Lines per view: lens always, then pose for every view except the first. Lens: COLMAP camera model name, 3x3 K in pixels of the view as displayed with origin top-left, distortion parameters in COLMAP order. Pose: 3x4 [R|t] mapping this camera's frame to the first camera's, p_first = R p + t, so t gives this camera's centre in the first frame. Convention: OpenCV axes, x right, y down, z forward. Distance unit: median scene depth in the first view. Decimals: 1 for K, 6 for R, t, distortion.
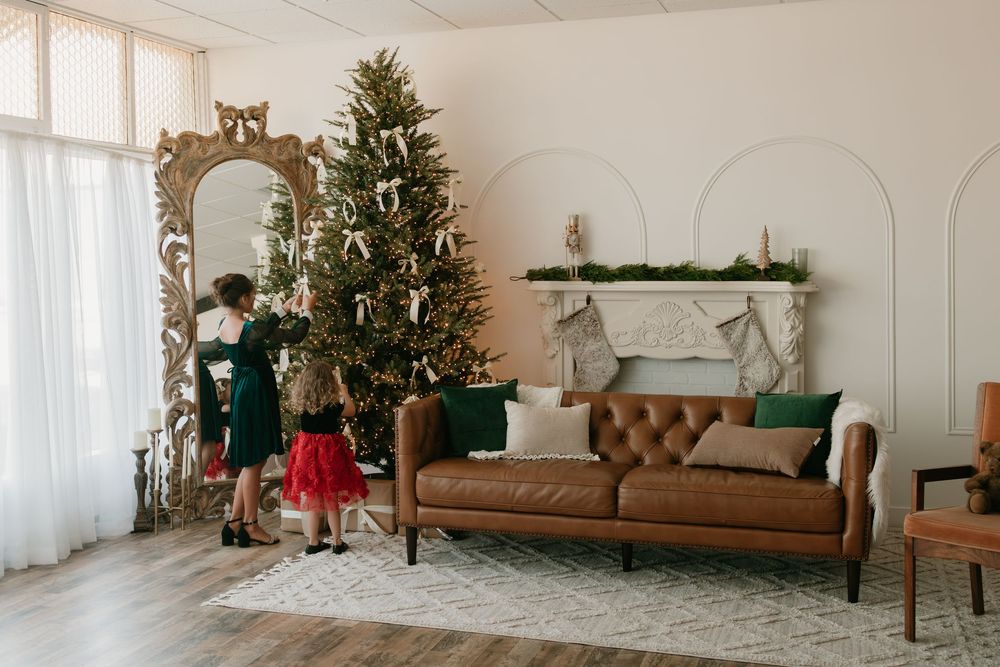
lens RADIAL K [[1151.7, 0, 453.6], [0, 1151.7, 276.1], [0, 0, 1]] dist [0.000600, 0.000000]
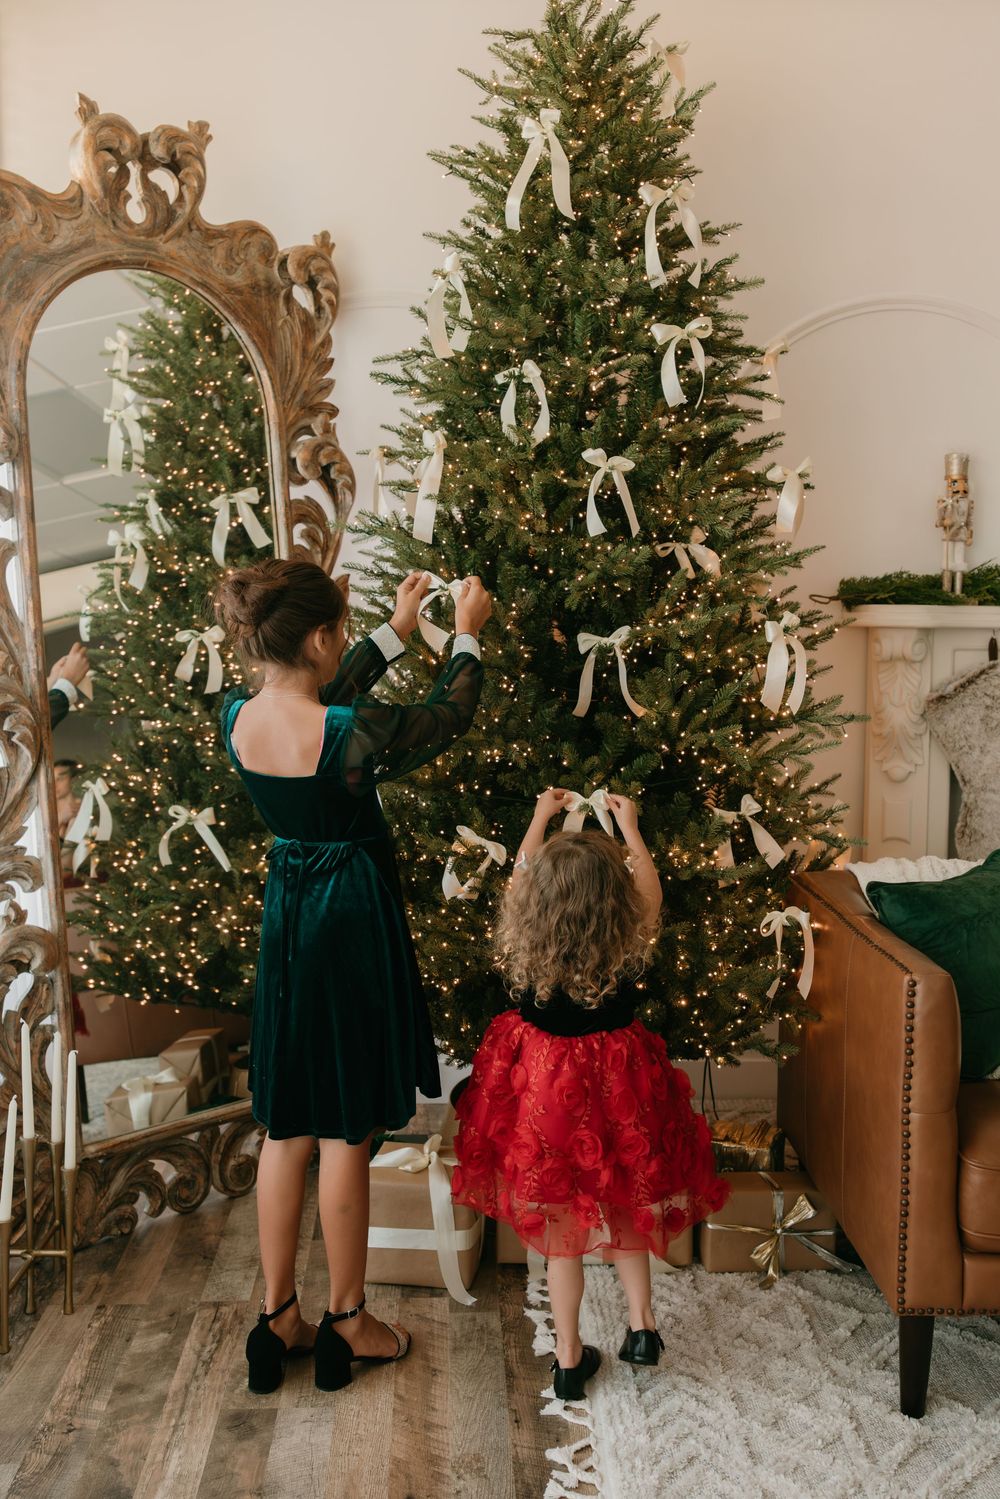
lens RADIAL K [[1453.4, 0, 486.6], [0, 1453.4, 710.1], [0, 0, 1]] dist [-0.003772, 0.000000]
pose [[0.941773, -0.012147, 0.336029, -0.261619], [-0.009632, 0.997963, 0.063069, 0.011183], [-0.336110, -0.062633, 0.939738, 0.560431]]
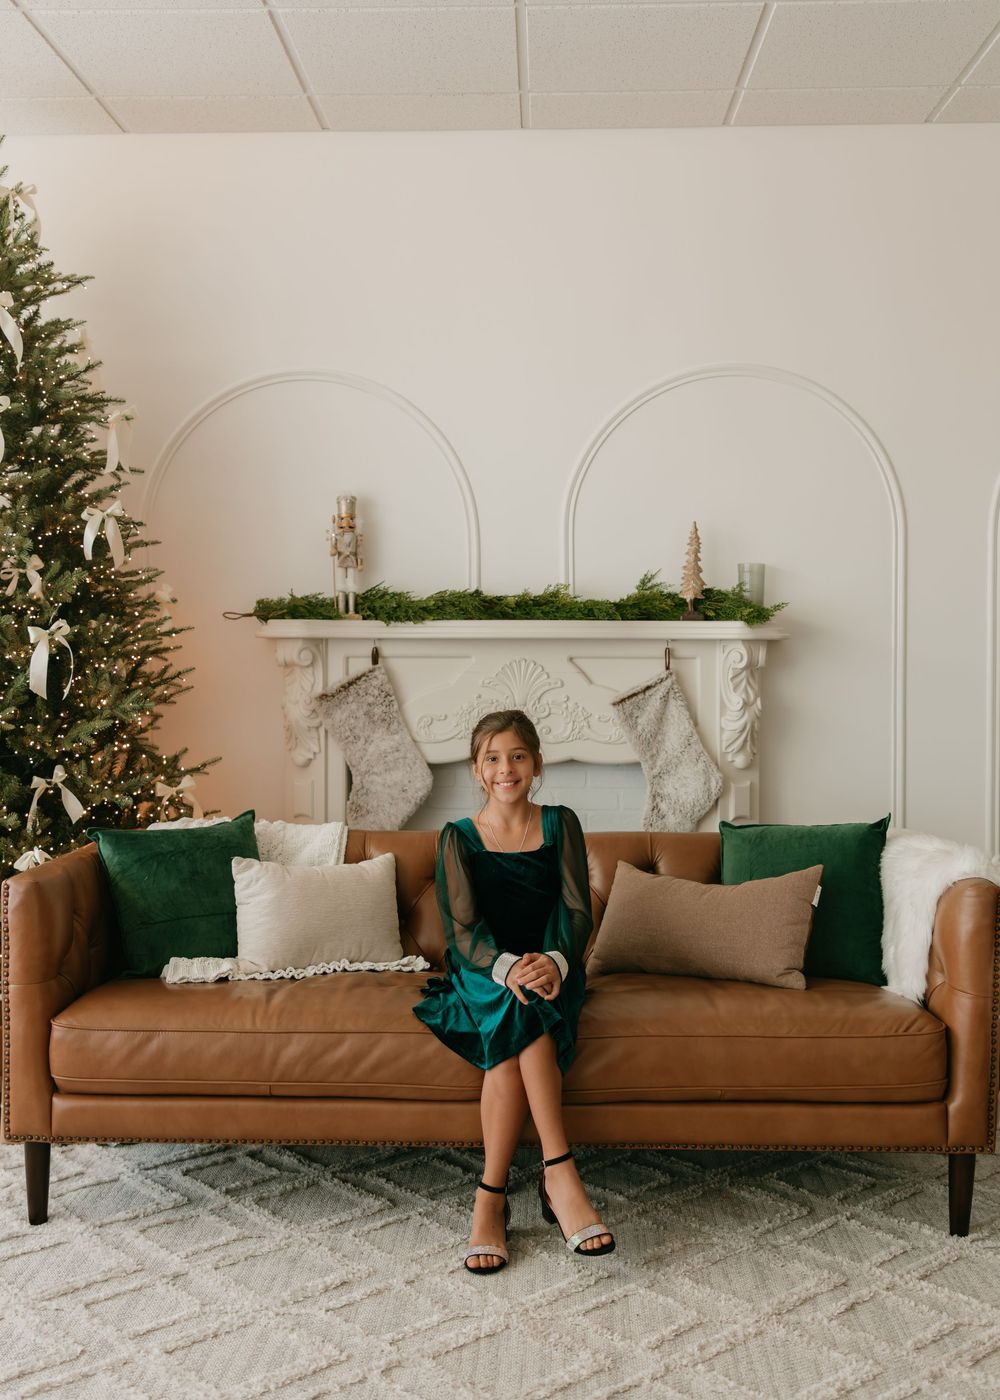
lens RADIAL K [[1532.3, 0, 517.4], [0, 1532.3, 653.9], [0, 0, 1]] dist [0.005031, 0.000000]
pose [[0.954766, 0.004655, 0.297323, -0.031894], [-0.002929, 0.999976, -0.006253, 0.024746], [-0.297345, 0.005099, 0.954757, 0.315031]]
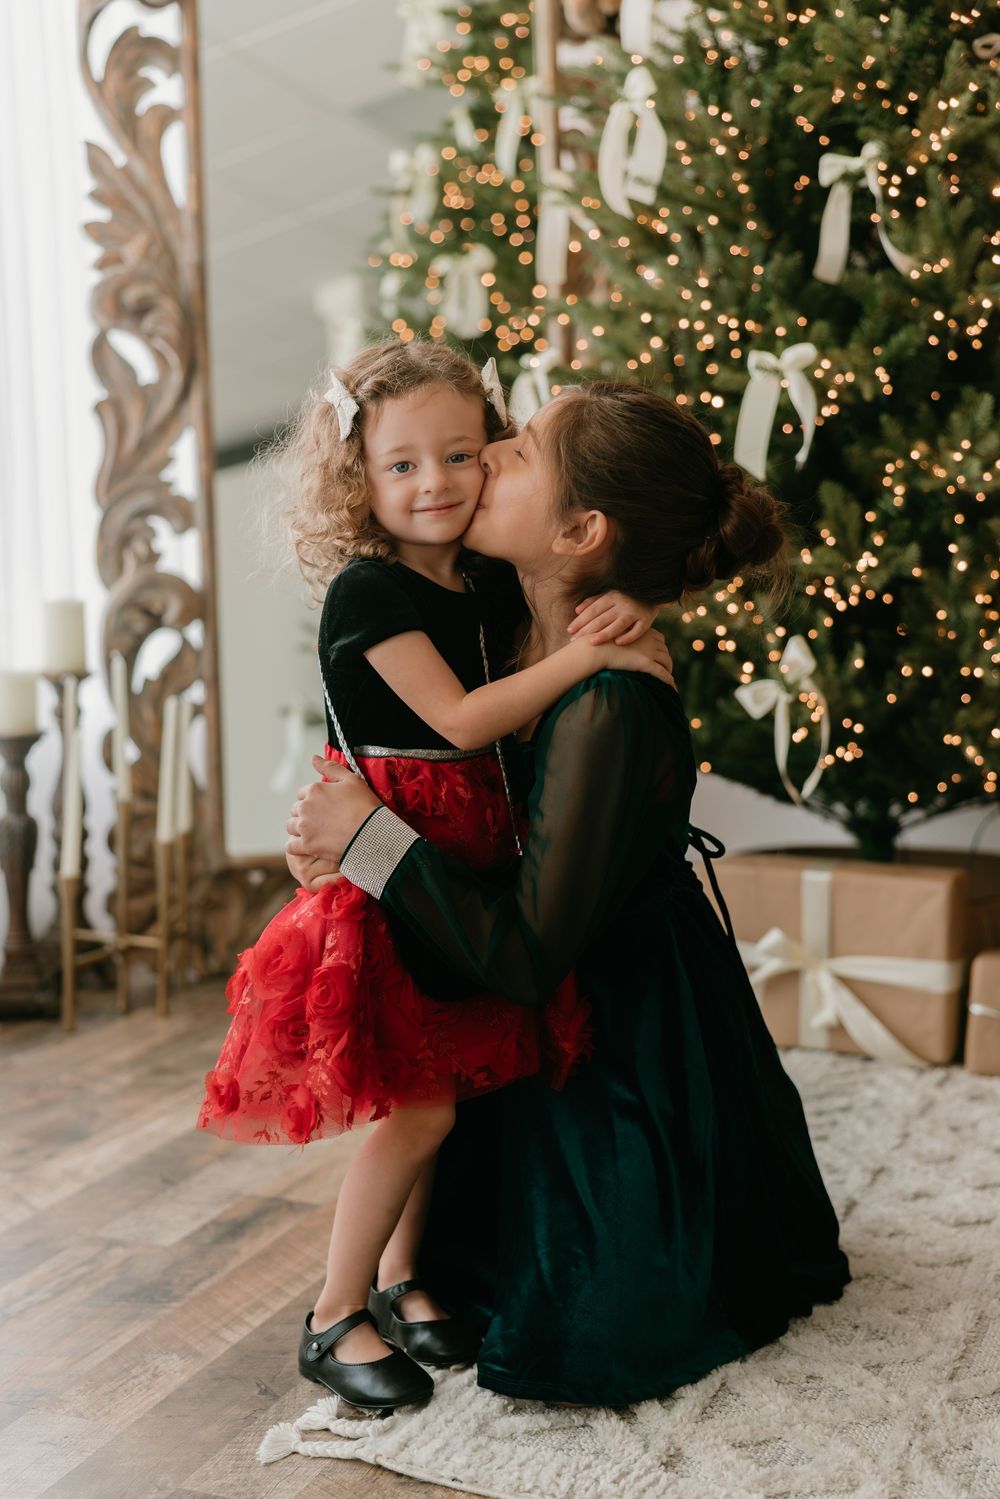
lens RADIAL K [[2008.5, 0, 493.0], [0, 2008.5, 751.1], [0, 0, 1]] dist [0.022370, 0.000000]
pose [[0.997668, 0.027290, -0.062555, -0.123736], [-0.020259, 0.993680, 0.110403, 0.098051], [0.065172, -0.108878, 0.991916, 0.517912]]
